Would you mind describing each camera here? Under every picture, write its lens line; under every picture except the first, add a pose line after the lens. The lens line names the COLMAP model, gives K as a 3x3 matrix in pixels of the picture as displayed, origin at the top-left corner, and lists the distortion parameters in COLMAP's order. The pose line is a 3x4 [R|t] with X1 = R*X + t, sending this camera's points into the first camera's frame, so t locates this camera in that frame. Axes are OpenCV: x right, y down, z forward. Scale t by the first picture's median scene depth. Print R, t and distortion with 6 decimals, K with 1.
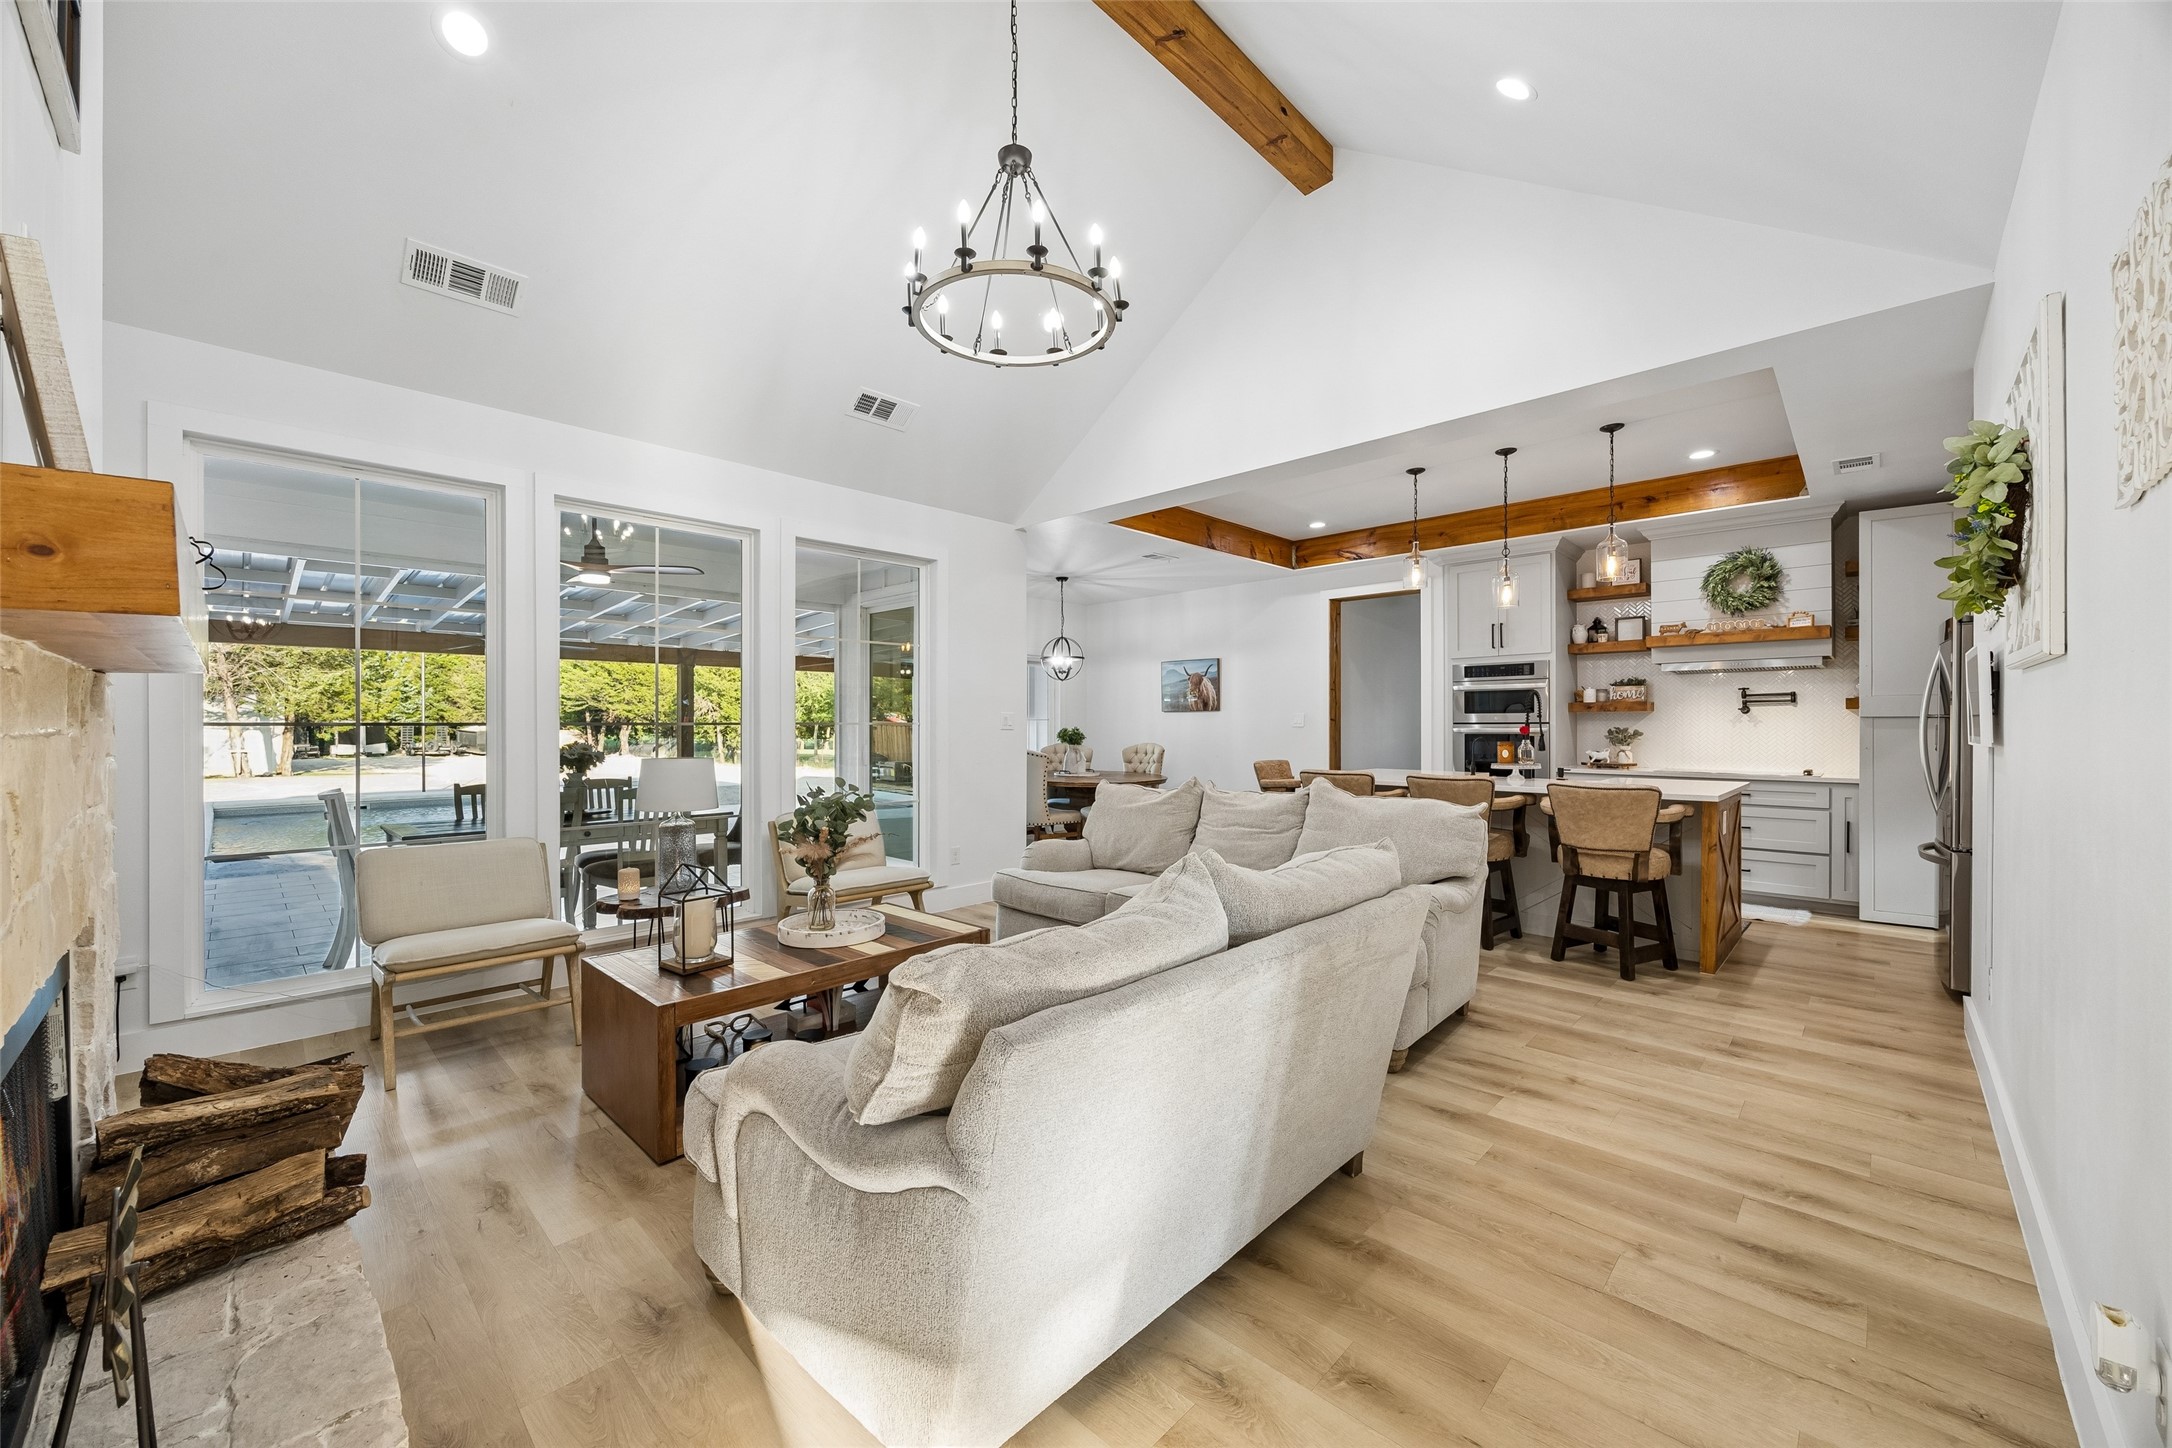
lens RADIAL K [[824.1, 0, 1086.9], [0, 824.1, 728.7], [0, 0, 1]] dist [-0.002867, -0.000998]
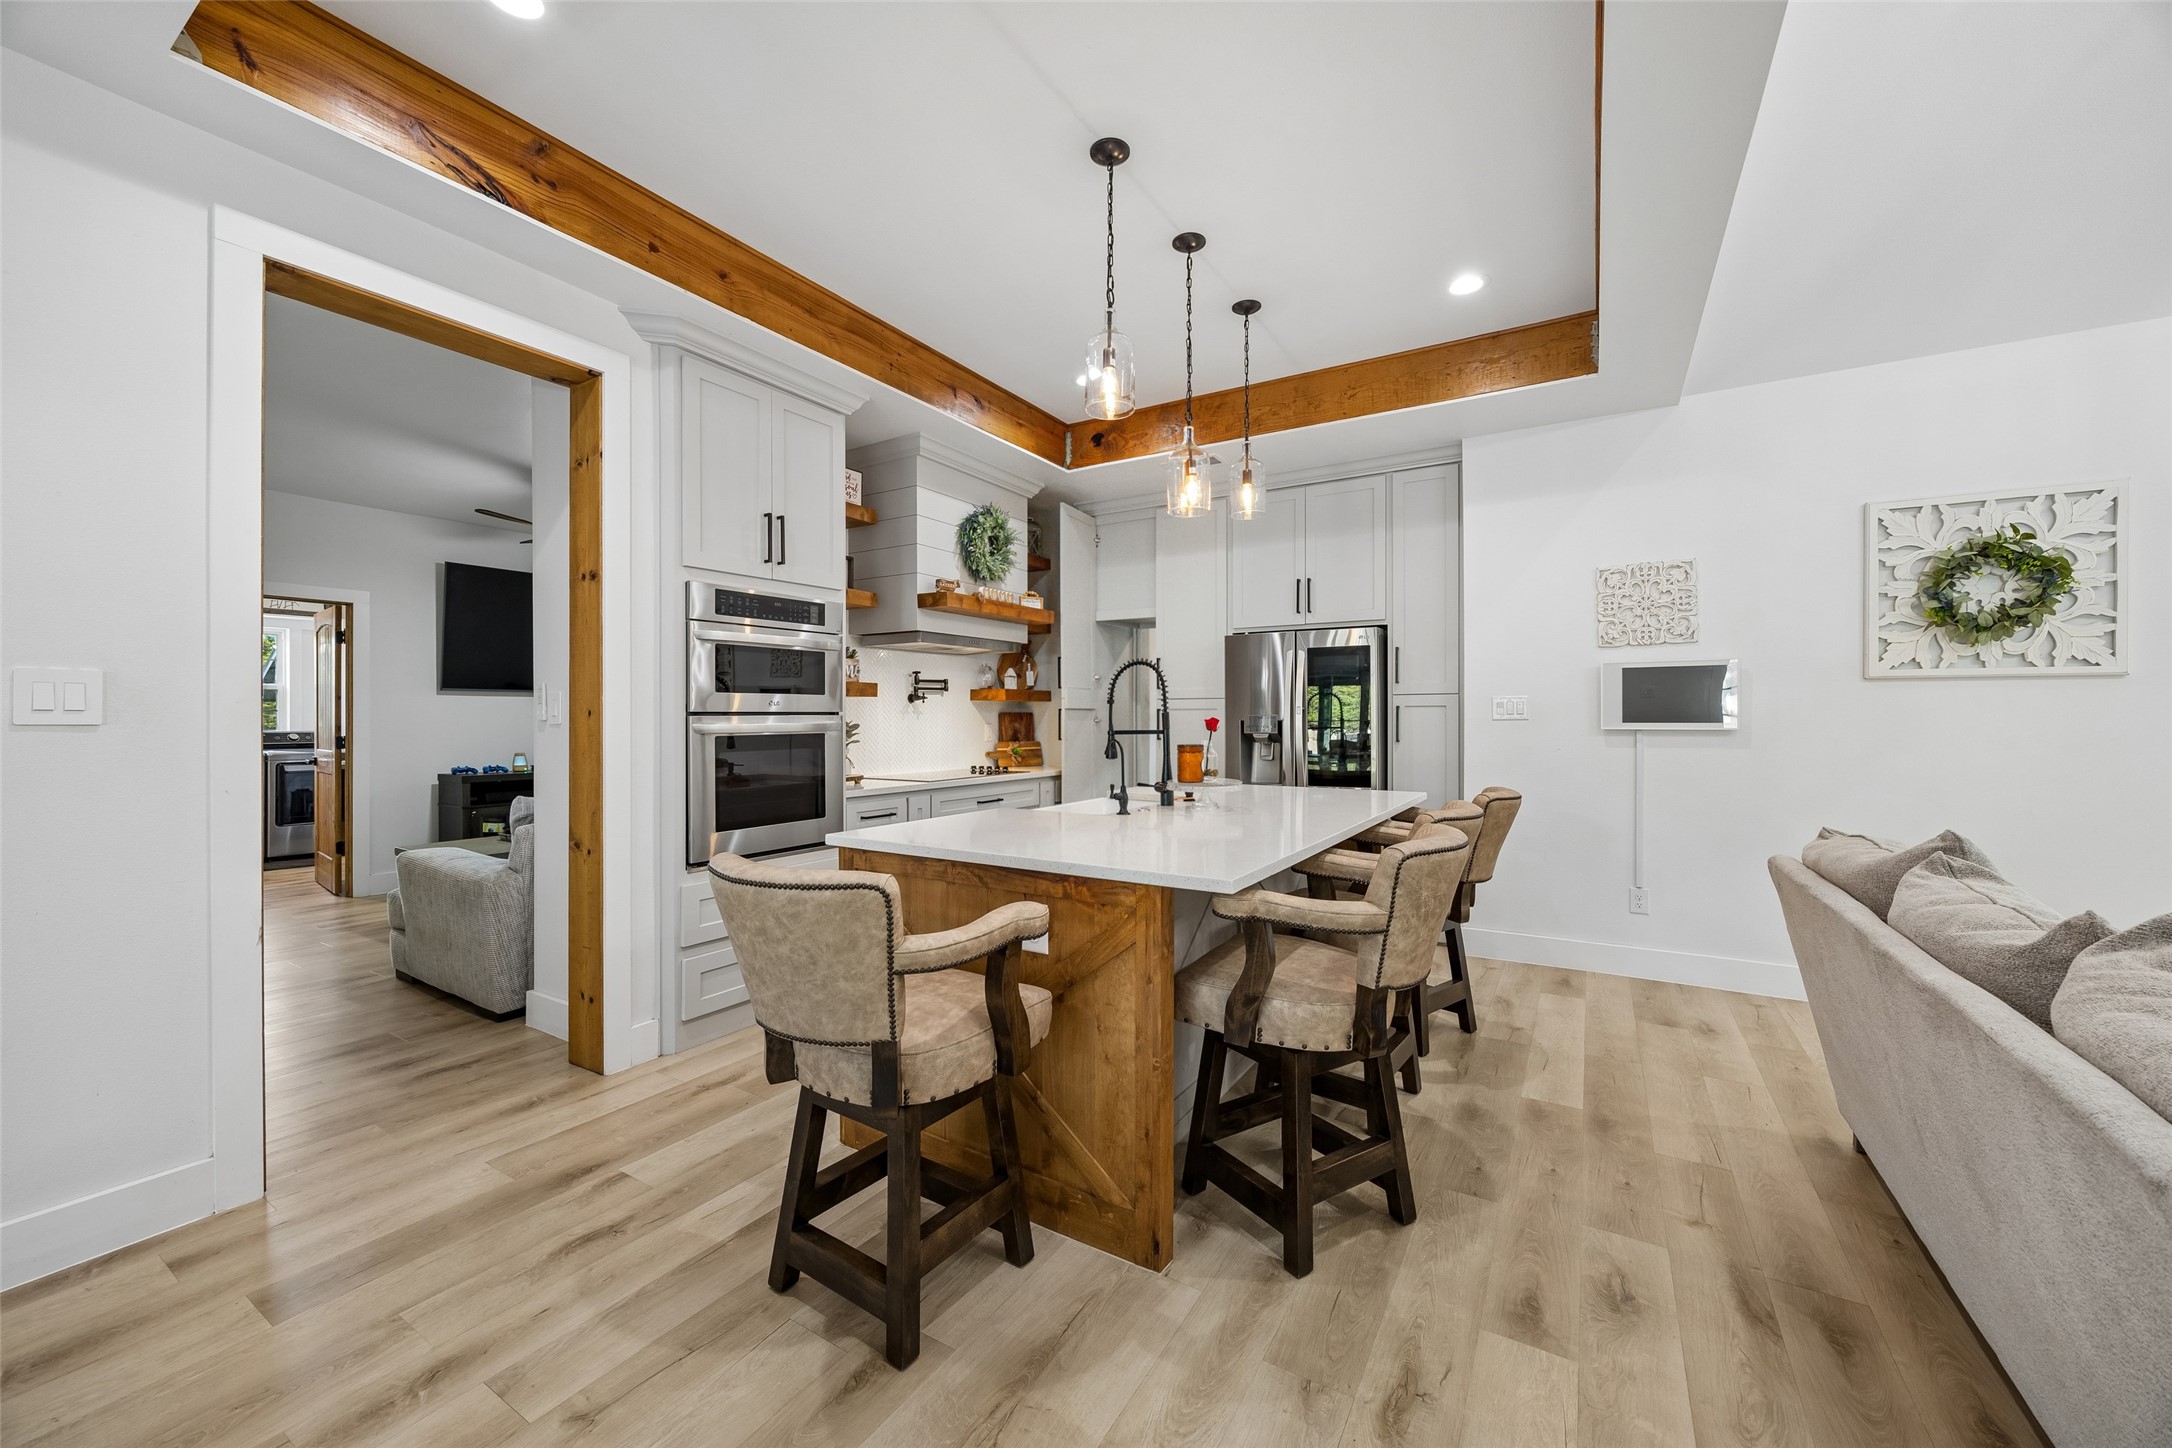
lens RADIAL K [[824.1, 0, 1073.7], [0, 824.1, 718.6], [0, 0, 1]] dist [-0.002867, -0.000998]
pose [[-0.199037, -0.001692, 0.979991, -0.034766], [0.008845, 0.999955, 0.003523, -0.003914], [-0.979952, 0.009370, -0.199013, 1.039658]]
